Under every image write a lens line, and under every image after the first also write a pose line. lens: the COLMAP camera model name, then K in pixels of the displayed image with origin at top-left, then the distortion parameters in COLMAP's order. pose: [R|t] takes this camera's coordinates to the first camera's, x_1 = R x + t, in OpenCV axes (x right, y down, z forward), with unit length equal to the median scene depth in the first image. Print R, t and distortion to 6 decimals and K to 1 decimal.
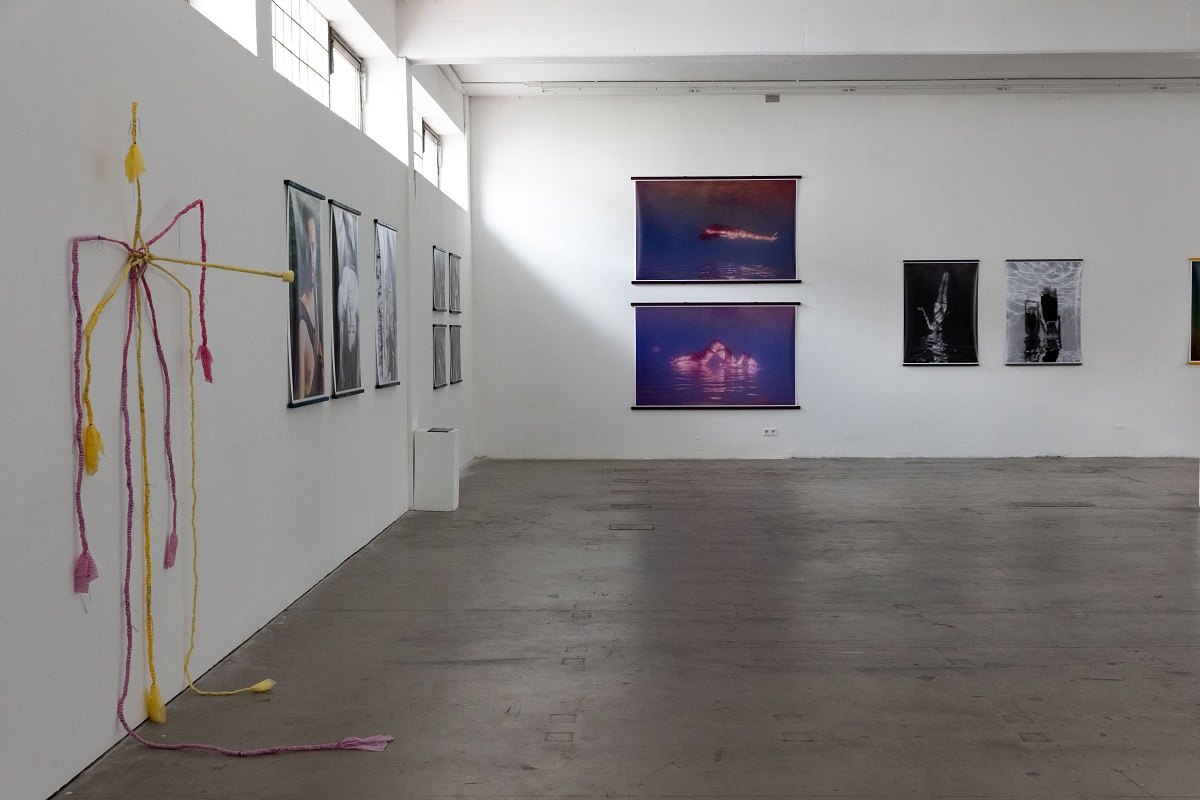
lens RADIAL K [[1459.3, 0, 600.0], [0, 1459.3, 400.0], [0, 0, 1]] dist [-0.002252, -0.008991]
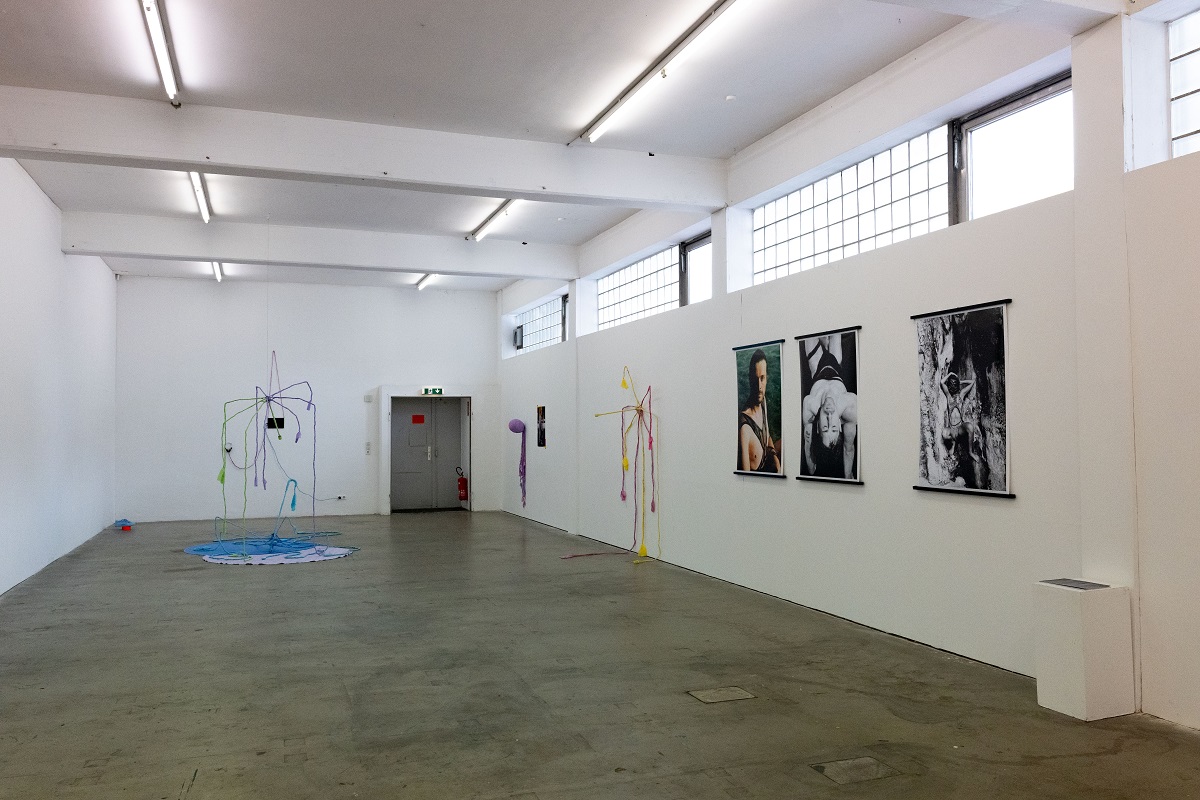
lens RADIAL K [[942.7, 0, 600.0], [0, 942.7, 400.0], [0, 0, 1]] dist [-0.000179, -0.000122]
pose [[-0.932494, -0.001340, -0.361184, 0.172081], [-0.006049, 0.999911, 0.011907, -0.046825], [0.361136, 0.013288, -0.932419, 0.962502]]
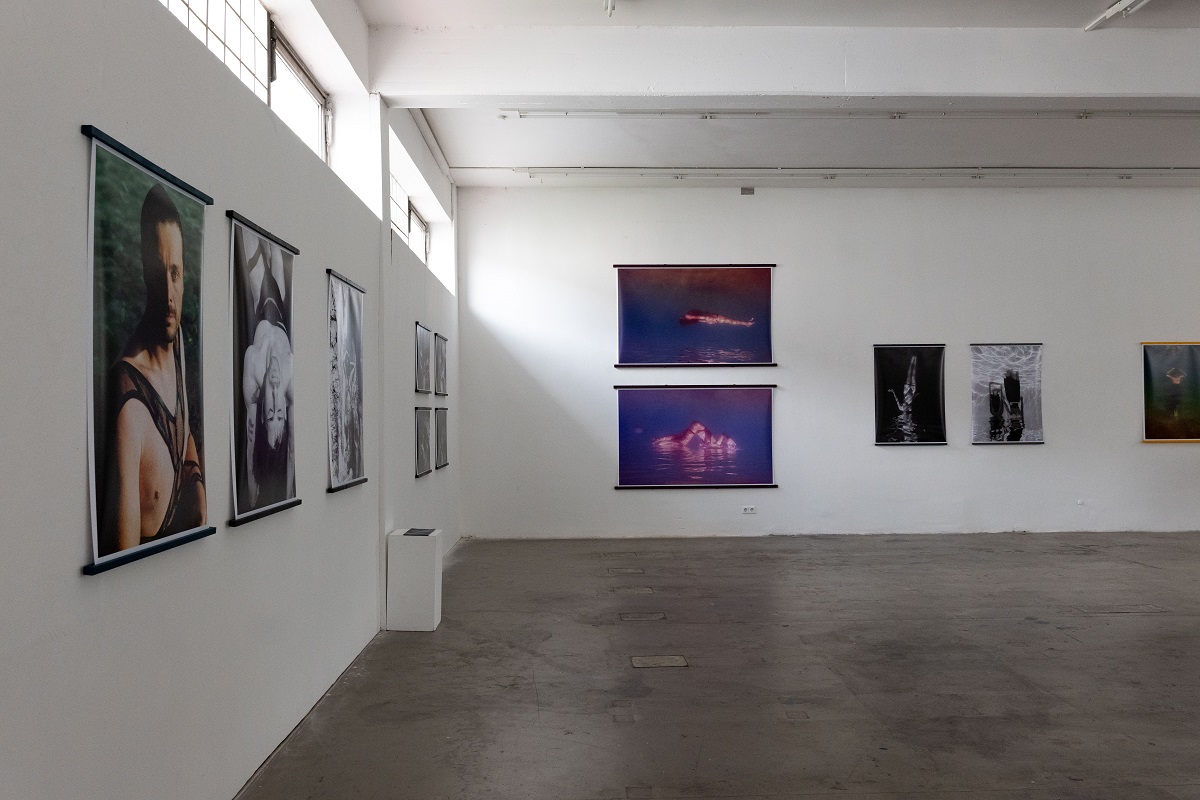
lens RADIAL K [[984.5, 0, 600.0], [0, 984.5, 400.0], [0, 0, 1]] dist [-0.004344, -0.000810]
pose [[0.998611, -0.002731, 0.052615, -0.025561], [0.005790, 0.998295, -0.058077, -0.016171], [-0.052367, 0.058300, 0.996925, 0.309948]]
